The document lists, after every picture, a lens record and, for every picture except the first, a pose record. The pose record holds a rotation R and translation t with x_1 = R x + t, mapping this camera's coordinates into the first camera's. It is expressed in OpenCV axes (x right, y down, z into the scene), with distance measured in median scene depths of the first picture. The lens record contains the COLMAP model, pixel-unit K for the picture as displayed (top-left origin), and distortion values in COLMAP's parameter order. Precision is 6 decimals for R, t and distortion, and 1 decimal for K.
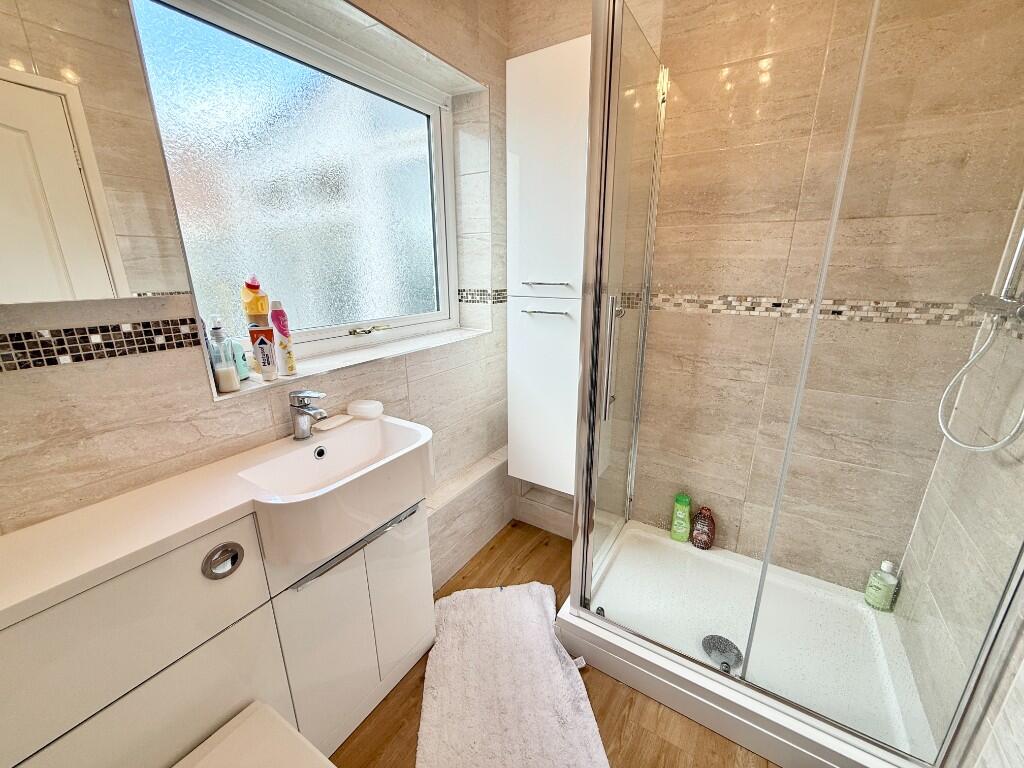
lens RADIAL K [[406.5, 0, 511.6], [0, 406.5, 384.7], [0, 0, 1]] dist [0.000552, 0.000287]
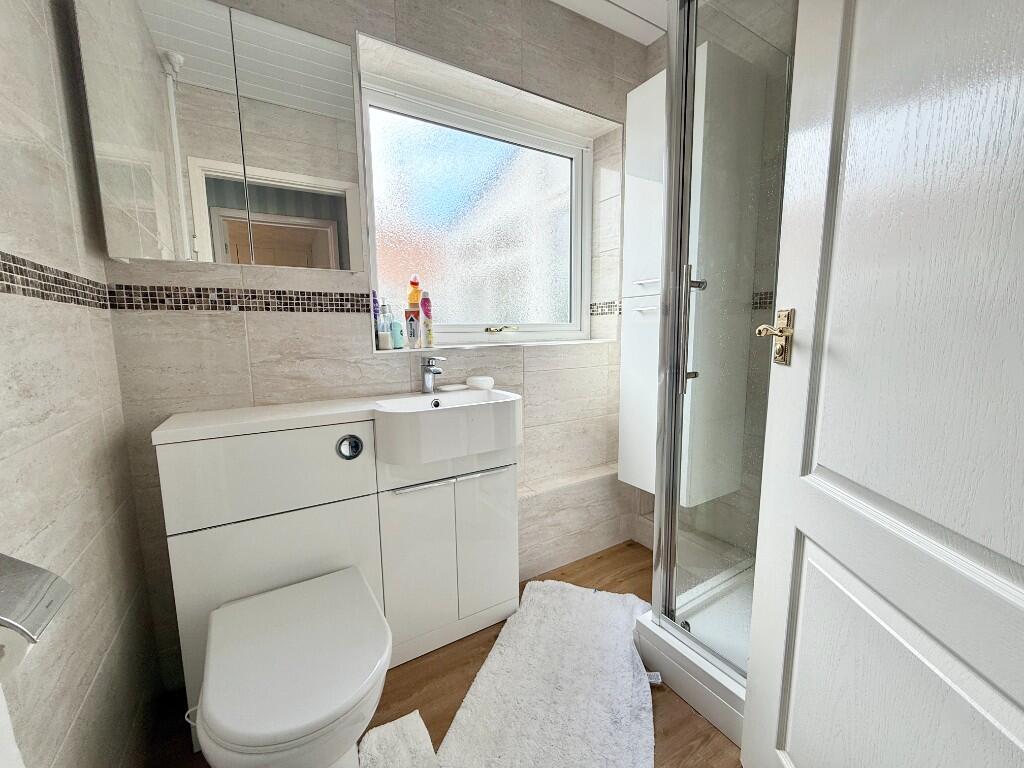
lens RADIAL K [[406.5, 0, 511.2], [0, 406.5, 383.5], [0, 0, 1]] dist [0.000552, 0.000287]
pose [[0.896308, 0.051835, -0.440393, 0.252790], [-0.115993, 0.985971, -0.120024, 0.195038], [0.427993, 0.158661, 0.889746, -0.035700]]
